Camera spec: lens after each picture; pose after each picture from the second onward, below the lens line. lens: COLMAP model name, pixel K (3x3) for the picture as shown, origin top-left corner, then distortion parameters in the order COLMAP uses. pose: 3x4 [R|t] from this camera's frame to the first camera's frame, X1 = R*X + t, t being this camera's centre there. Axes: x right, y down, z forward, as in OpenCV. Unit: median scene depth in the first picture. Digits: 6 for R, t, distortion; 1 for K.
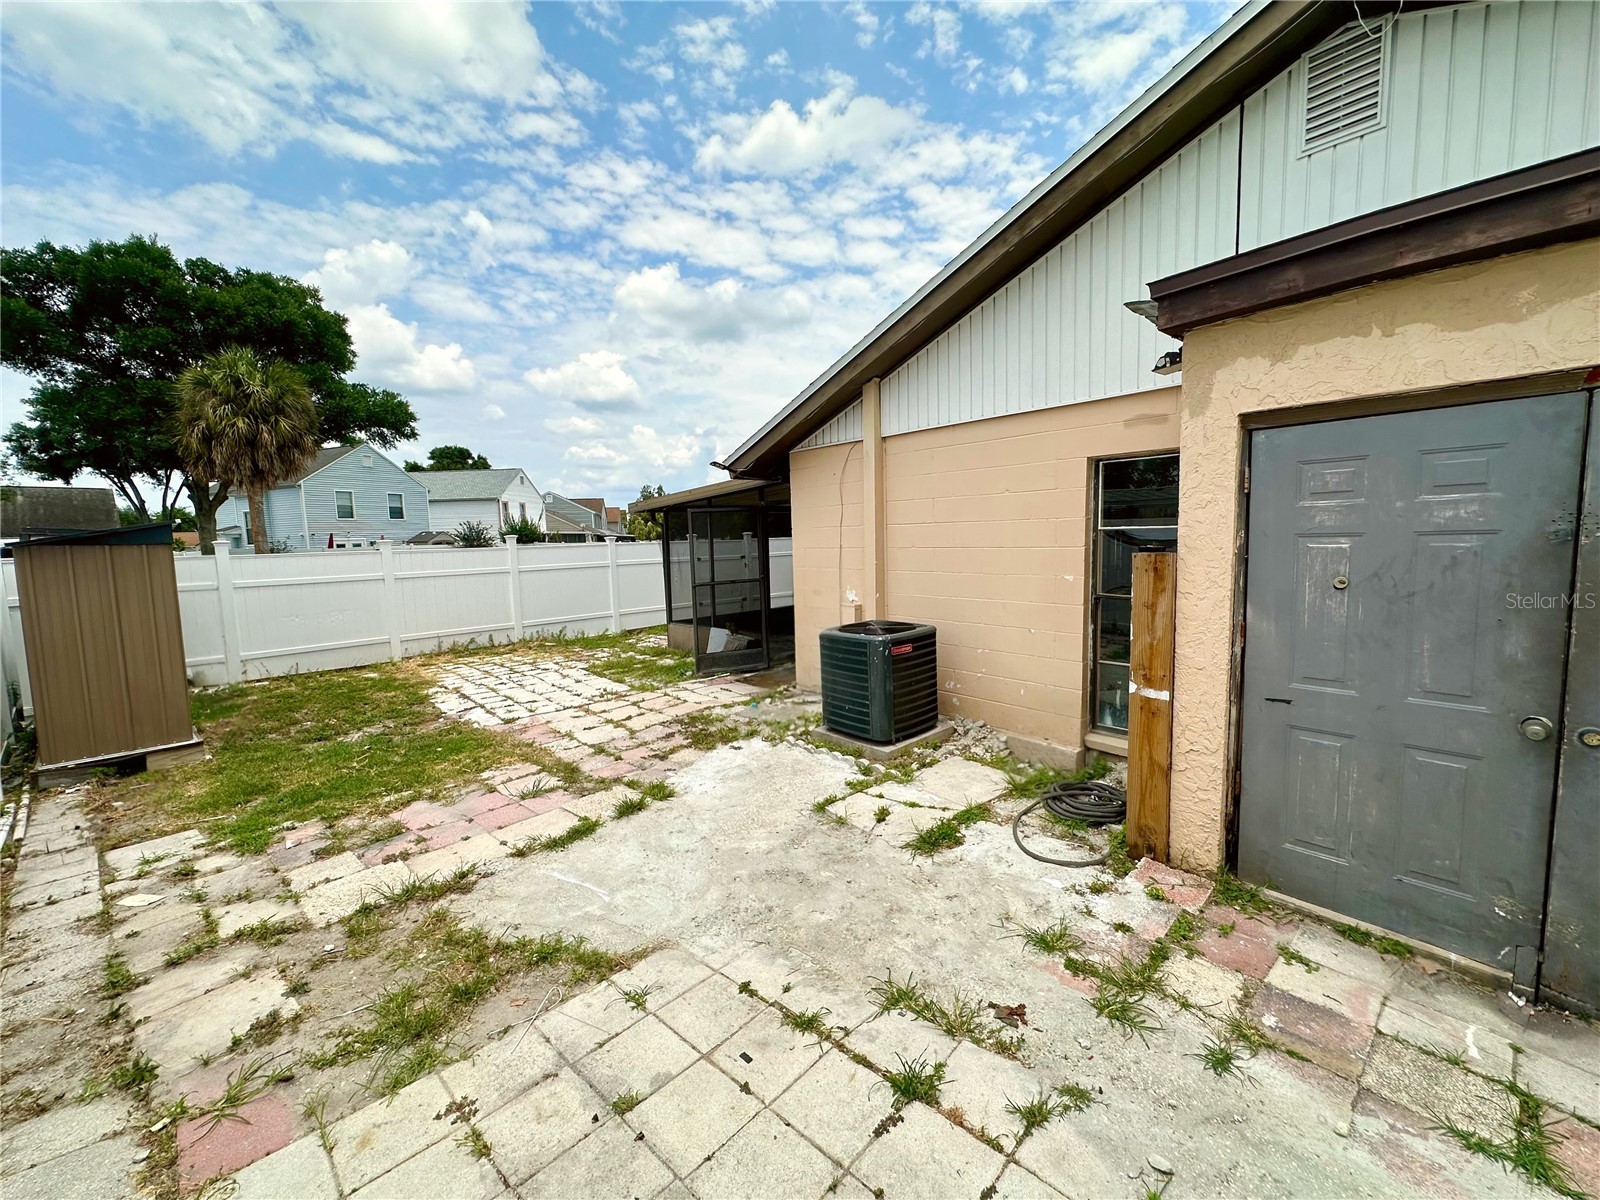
lens RADIAL K [[642.9, 0, 789.9], [0, 642.9, 601.6], [0, 0, 1]] dist [-0.002226, 0.001112]
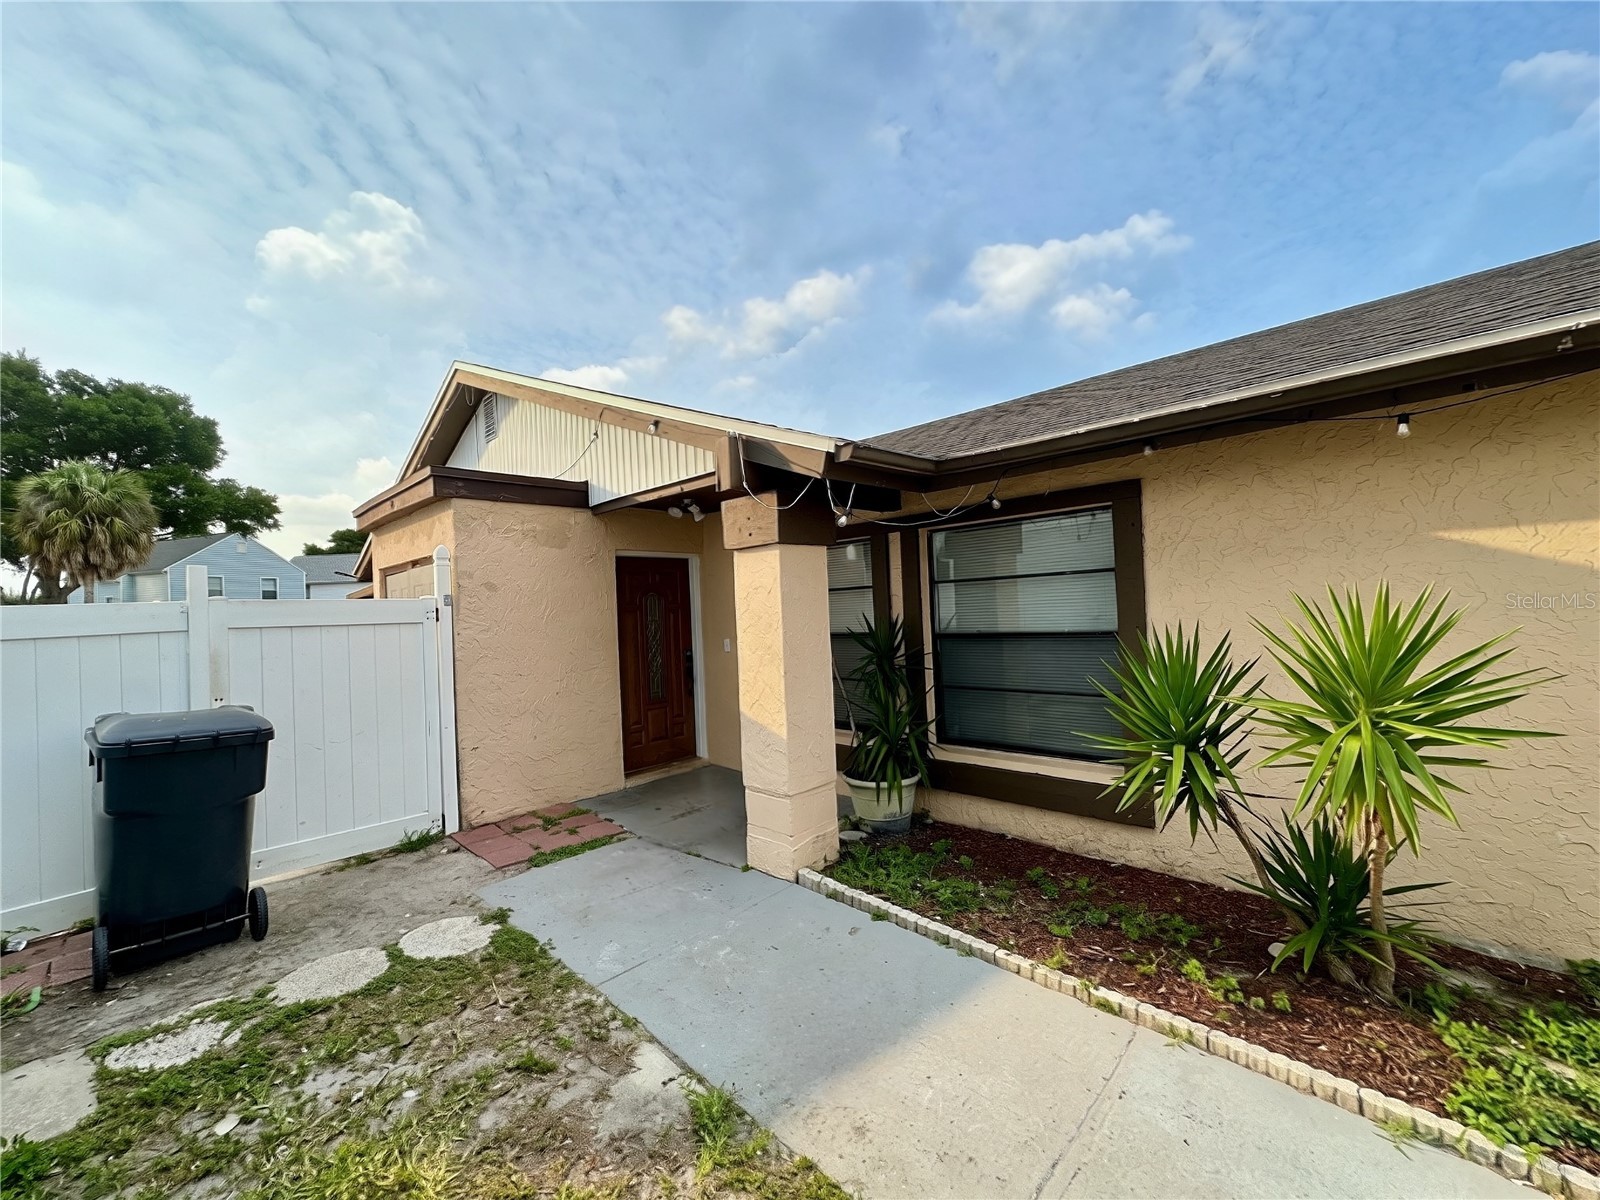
lens RADIAL K [[642.9, 0, 798.7], [0, 642.9, 604.7], [0, 0, 1]] dist [-0.002226, 0.001112]
pose [[0.996408, -0.009558, 0.084139, 0.161973], [0.018763, 0.993832, -0.109300, 0.004980], [-0.082576, 0.110486, 0.990441, -0.105025]]
